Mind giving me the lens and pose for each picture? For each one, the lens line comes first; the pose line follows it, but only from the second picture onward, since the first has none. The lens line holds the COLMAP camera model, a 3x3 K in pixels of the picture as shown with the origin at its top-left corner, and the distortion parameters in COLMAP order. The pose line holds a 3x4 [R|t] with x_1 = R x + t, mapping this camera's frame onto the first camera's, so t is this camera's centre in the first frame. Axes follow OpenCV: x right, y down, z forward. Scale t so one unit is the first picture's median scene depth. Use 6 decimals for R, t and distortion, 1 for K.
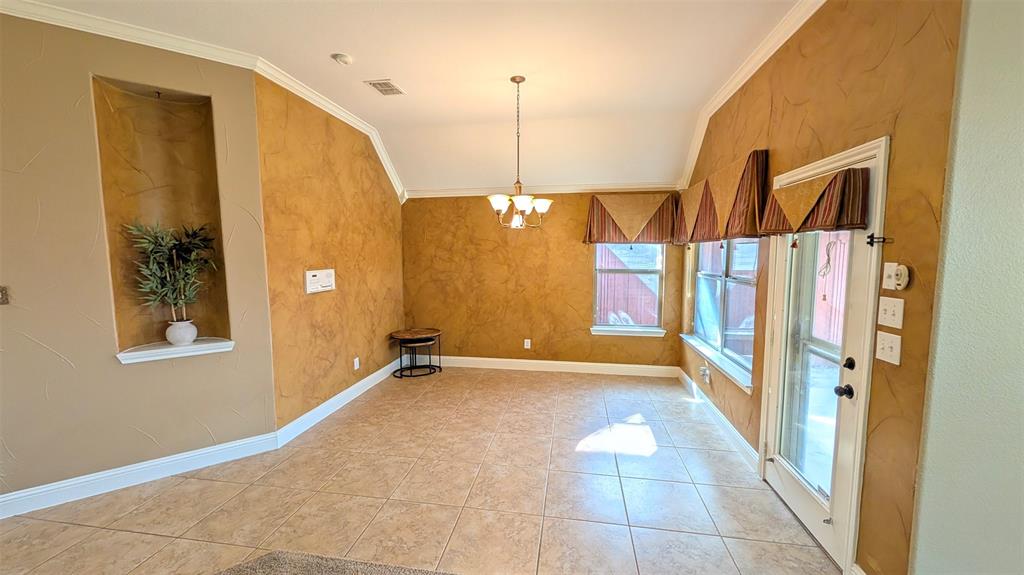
lens RADIAL K [[384.3, 0, 512.0], [0, 384.3, 287.5], [0, 0, 1]] dist [-0.001820, -0.000242]
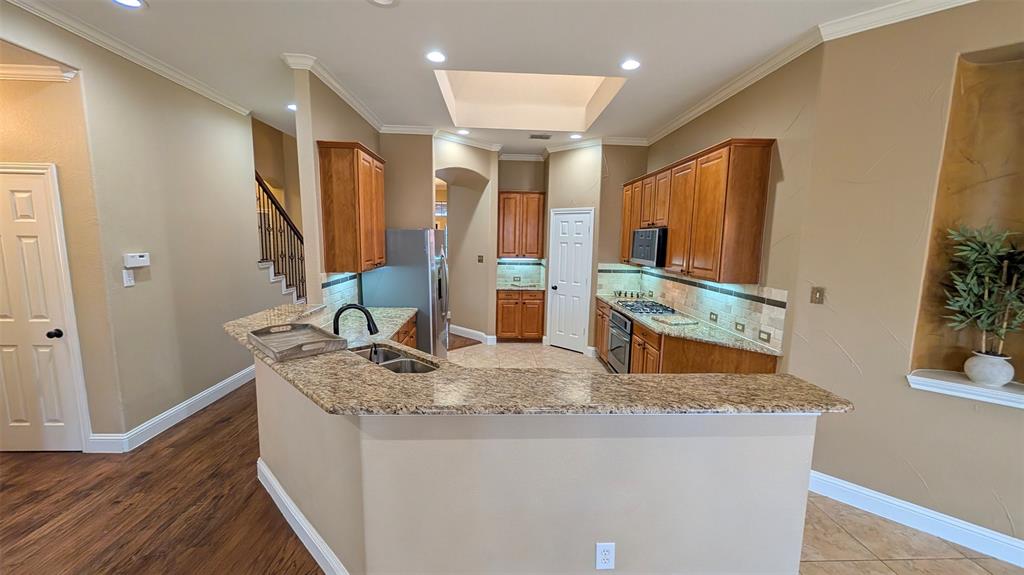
lens RADIAL K [[384.3, 0, 512.0], [0, 384.3, 287.5], [0, 0, 1]] dist [-0.001820, -0.000242]
pose [[0.209124, 0.133803, -0.968692, -0.360407], [-0.106570, 0.987813, 0.113437, -0.029029], [0.972065, 0.079511, 0.220835, -0.103335]]
